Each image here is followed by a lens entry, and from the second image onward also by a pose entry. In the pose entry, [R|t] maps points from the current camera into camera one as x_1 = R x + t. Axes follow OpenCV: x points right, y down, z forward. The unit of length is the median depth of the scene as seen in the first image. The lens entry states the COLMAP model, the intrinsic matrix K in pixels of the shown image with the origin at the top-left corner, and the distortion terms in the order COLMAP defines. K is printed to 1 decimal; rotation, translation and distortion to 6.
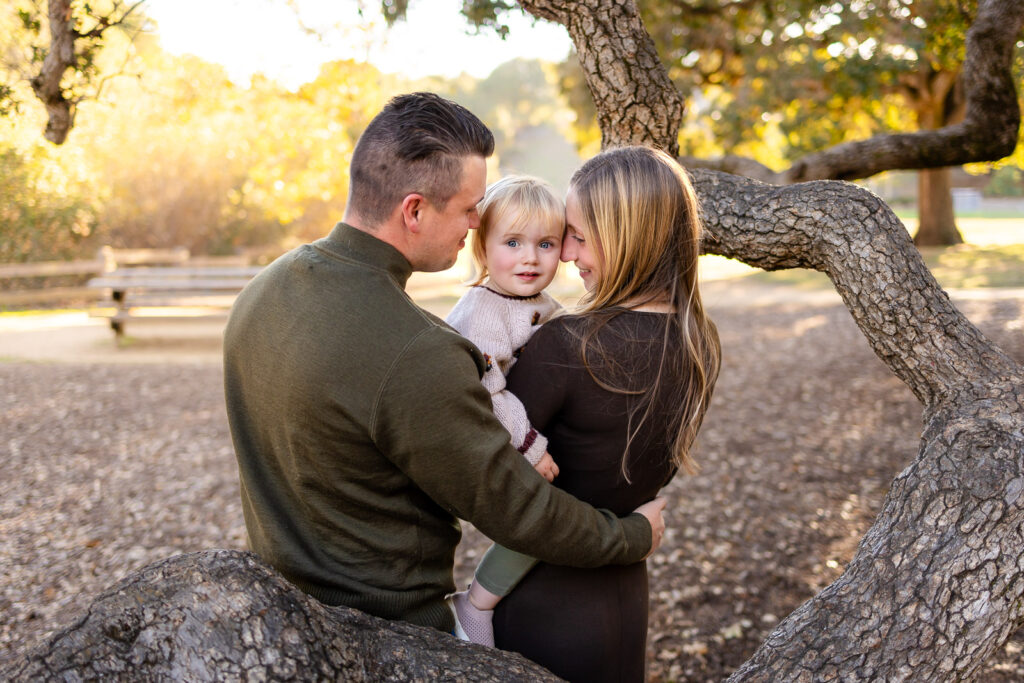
lens RADIAL K [[1069.4, 0, 512.1], [0, 1069.4, 256.2], [0, 0, 1]] dist [0.015278, -0.009990]
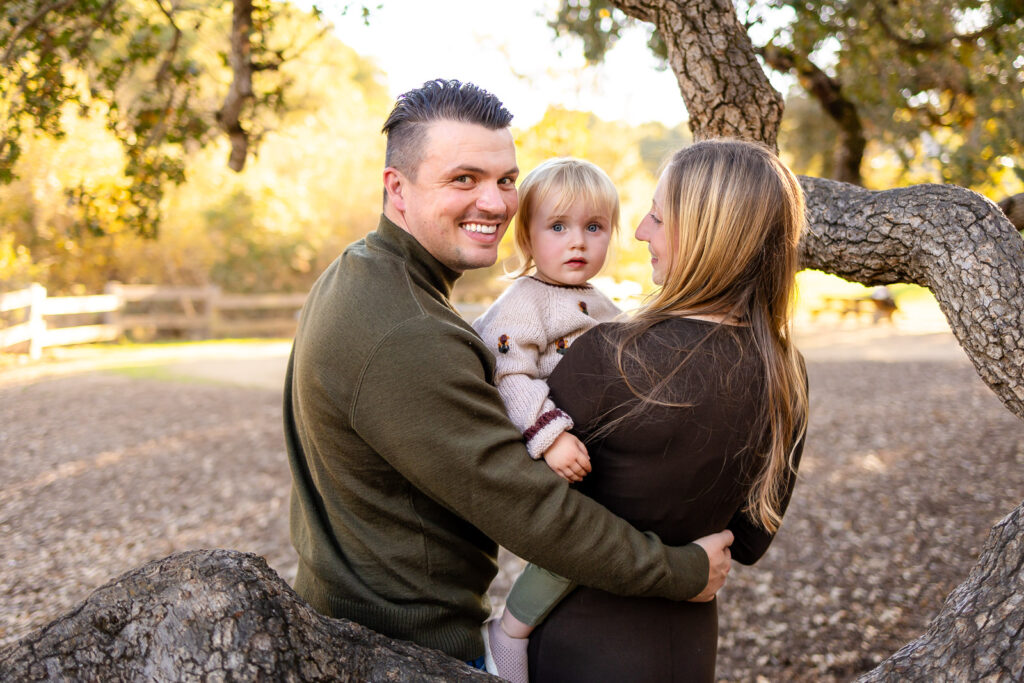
lens RADIAL K [[1069.4, 0, 512.1], [0, 1069.4, 256.2], [0, 0, 1]] dist [0.015278, -0.009990]
pose [[0.980179, 0.016513, -0.197423, 0.131190], [-0.024767, 0.998916, -0.039411, 0.032148], [0.196559, 0.043519, 0.979526, 0.071331]]
